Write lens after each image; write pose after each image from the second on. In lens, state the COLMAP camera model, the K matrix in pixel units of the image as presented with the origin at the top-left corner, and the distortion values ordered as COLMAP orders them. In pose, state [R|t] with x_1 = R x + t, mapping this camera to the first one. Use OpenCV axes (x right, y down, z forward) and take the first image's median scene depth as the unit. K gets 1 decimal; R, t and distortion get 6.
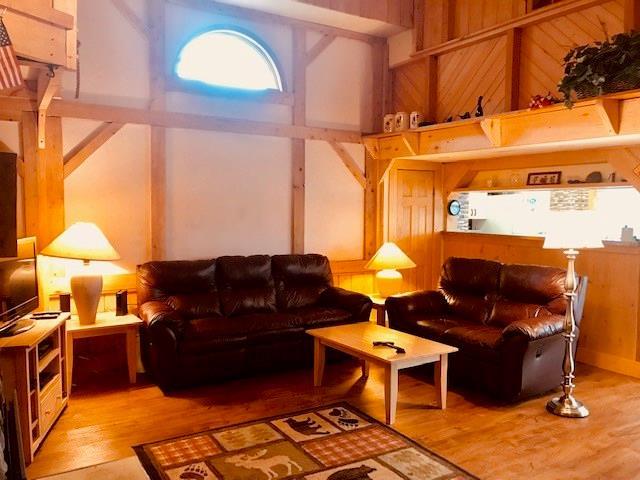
lens RADIAL K [[527.1, 0, 317.9], [0, 527.1, 240.7], [0, 0, 1]] dist [0.037841, -0.036482]
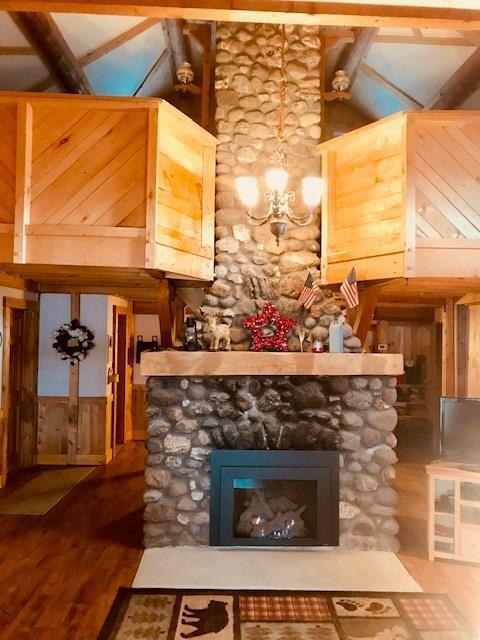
lens RADIAL K [[527.1, 0, 239.5], [0, 527.1, 315.4], [0, 0, 1]] dist [0.037841, -0.036482]
pose [[-0.499443, -0.051326, -0.864825, 0.712224], [-0.079882, 0.996719, -0.013020, -0.118342], [0.862656, 0.062581, -0.501905, 0.954203]]
